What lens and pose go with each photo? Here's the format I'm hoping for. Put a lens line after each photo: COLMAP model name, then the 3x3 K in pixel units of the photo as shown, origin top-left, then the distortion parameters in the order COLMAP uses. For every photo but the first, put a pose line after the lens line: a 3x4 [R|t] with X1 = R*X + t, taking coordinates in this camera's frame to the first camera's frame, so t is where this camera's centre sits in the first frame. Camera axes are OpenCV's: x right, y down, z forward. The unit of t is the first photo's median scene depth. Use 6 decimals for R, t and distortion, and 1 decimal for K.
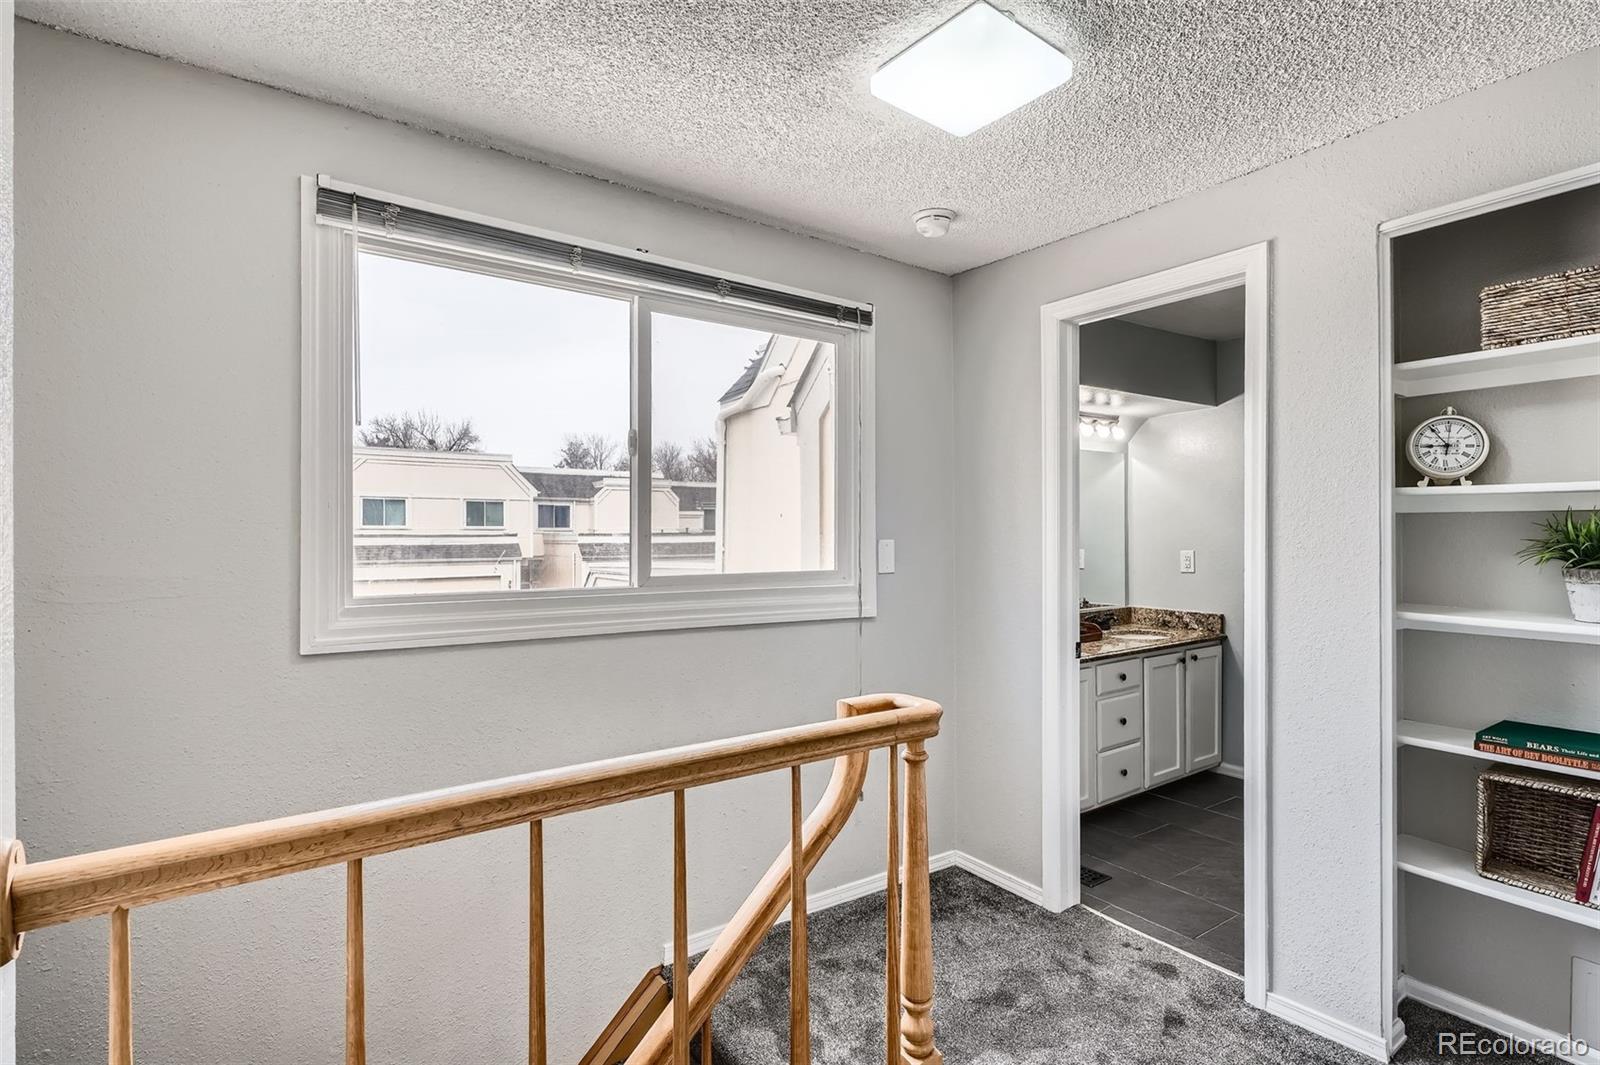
lens RADIAL K [[782.3, 0, 799.3], [0, 782.3, 539.6], [0, 0, 1]] dist [-0.003066, 0.001553]
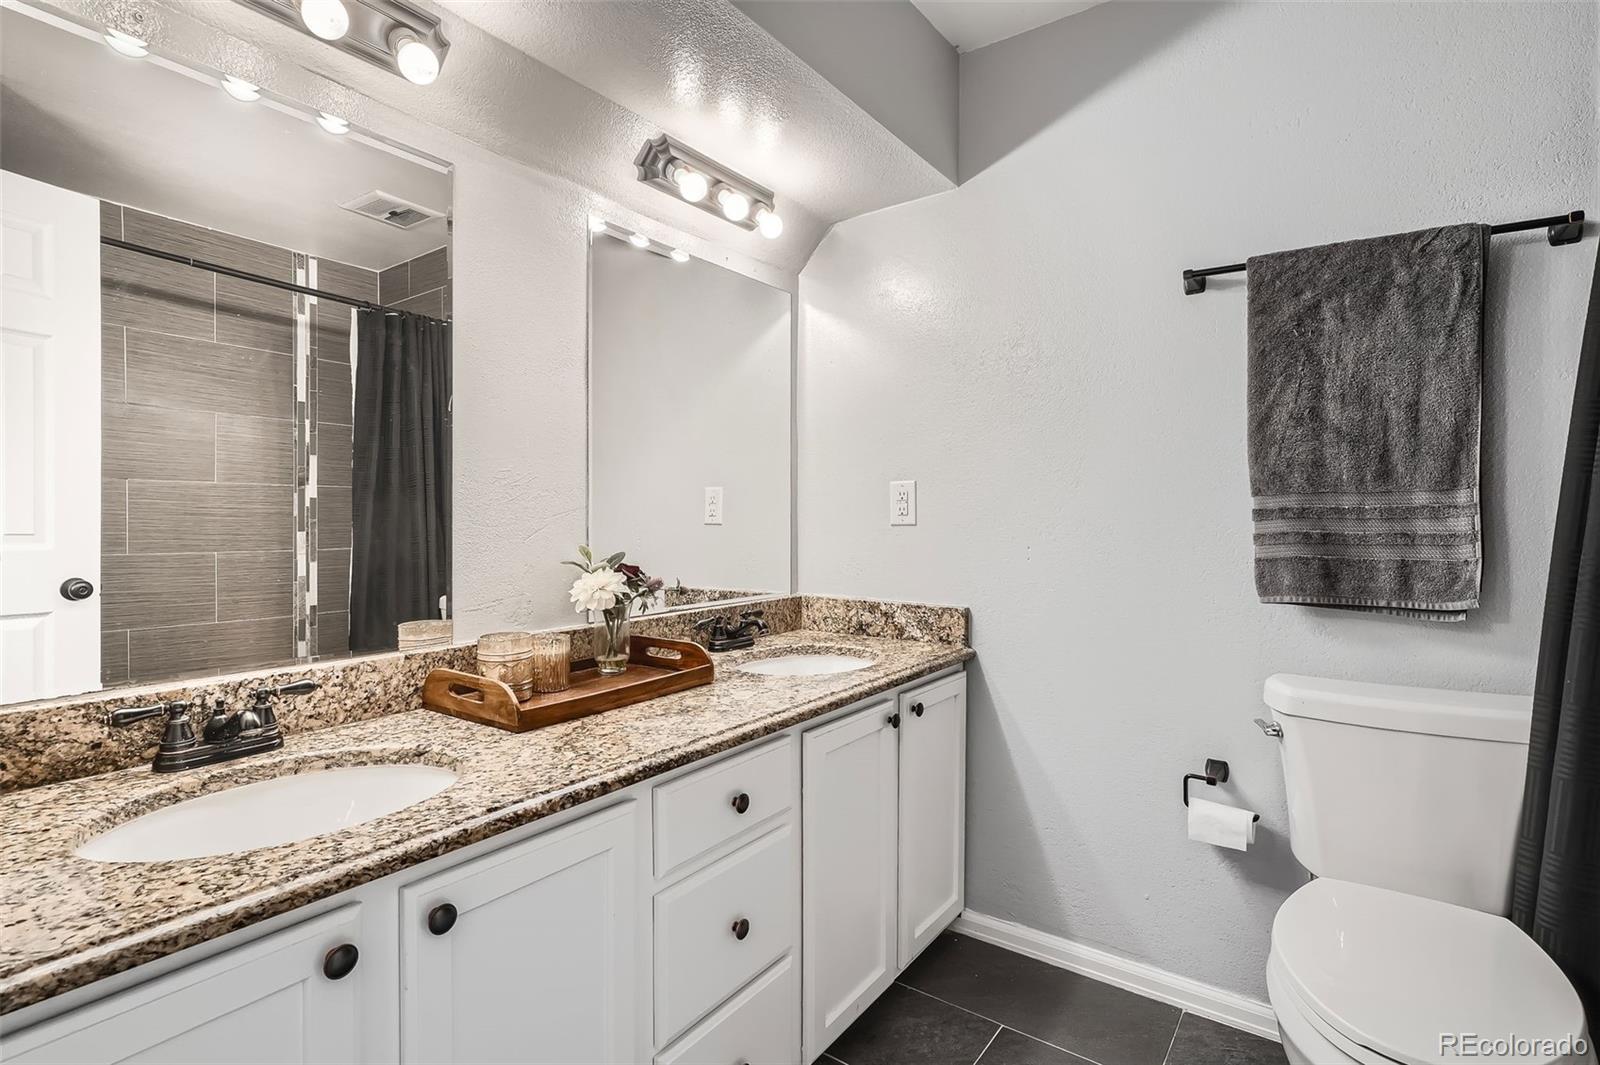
lens RADIAL K [[782.3, 0, 796.8], [0, 782.3, 526.9], [0, 0, 1]] dist [-0.003066, 0.001553]
pose [[0.944429, 0.003482, 0.328697, 0.272296], [-0.004426, 0.999988, 0.002123, 0.043196], [-0.328686, -0.003460, 0.944433, 0.558320]]
